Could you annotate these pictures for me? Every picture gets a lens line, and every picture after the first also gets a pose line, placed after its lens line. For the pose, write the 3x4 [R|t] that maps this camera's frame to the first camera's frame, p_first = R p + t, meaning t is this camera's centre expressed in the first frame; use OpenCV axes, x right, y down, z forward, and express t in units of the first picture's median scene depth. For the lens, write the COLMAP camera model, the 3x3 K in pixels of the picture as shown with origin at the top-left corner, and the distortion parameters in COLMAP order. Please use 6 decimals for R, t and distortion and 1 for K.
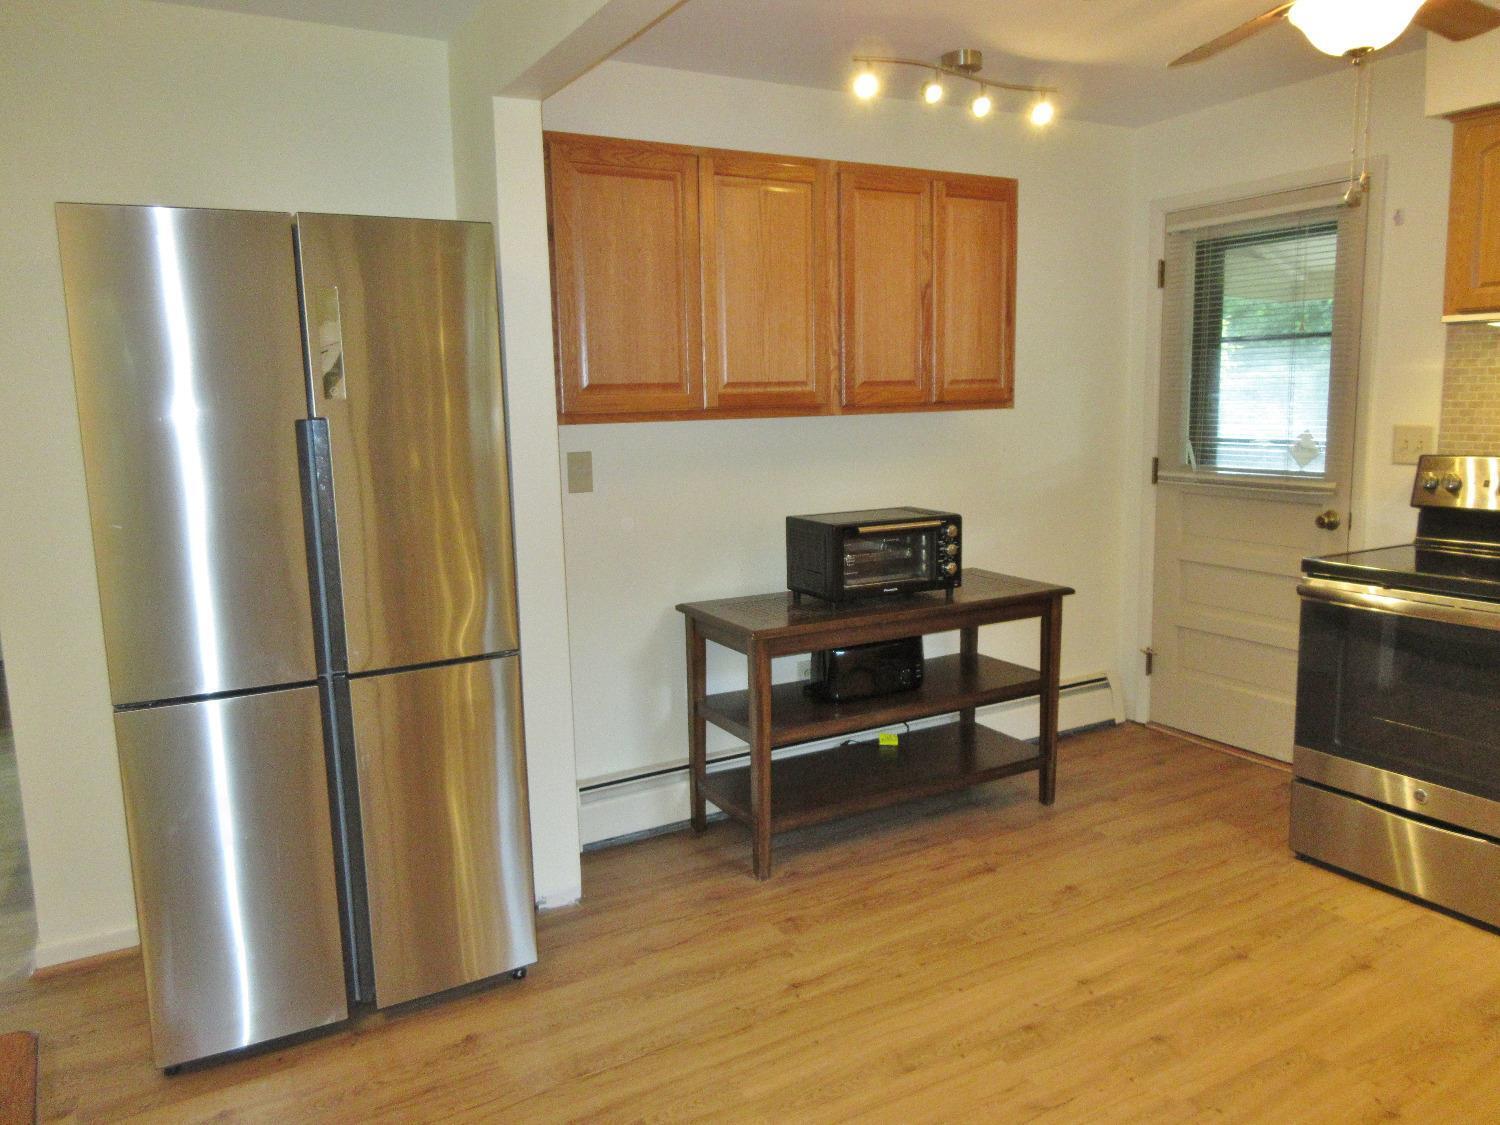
lens RADIAL K [[1105.2, 0, 755.6], [0, 1105.2, 564.0], [0, 0, 1]] dist [-0.002911, 0.004280]
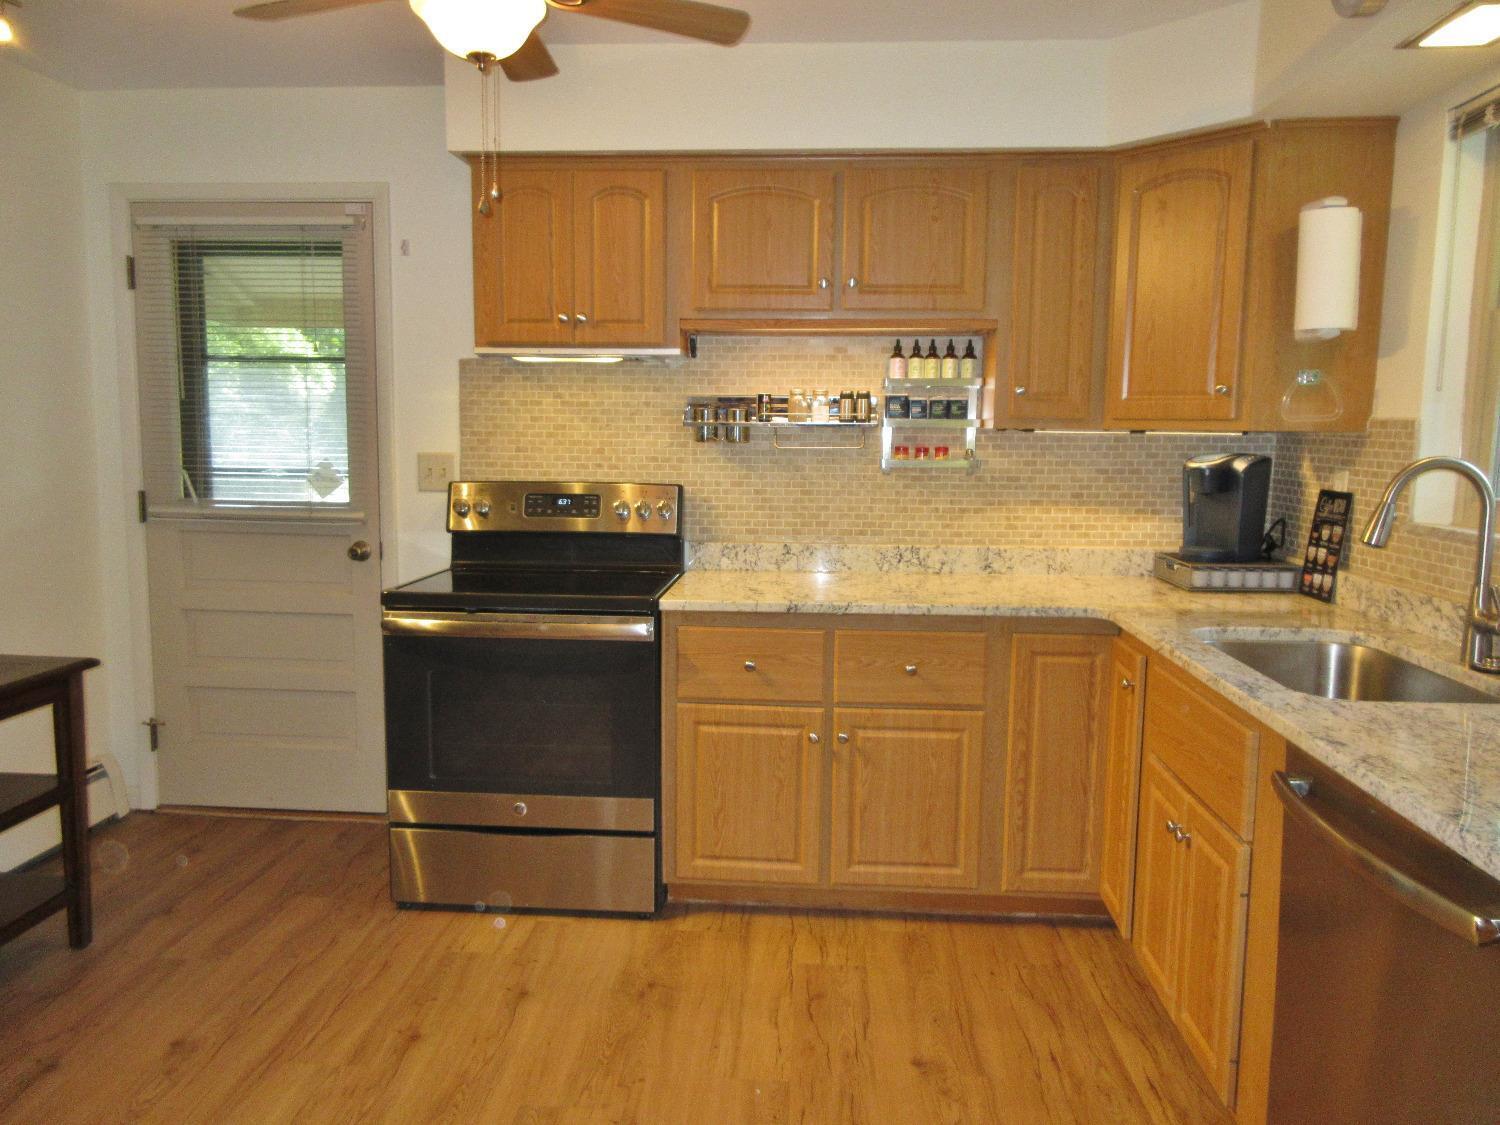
lens RADIAL K [[1105.2, 0, 747.2], [0, 1105.2, 560.3], [0, 0, 1]] dist [-0.002911, 0.004280]
pose [[0.556692, -0.069336, 0.827820, -0.091384], [0.101701, 0.994703, 0.014922, -0.011583], [-0.824470, 0.075883, 0.560795, 0.179847]]
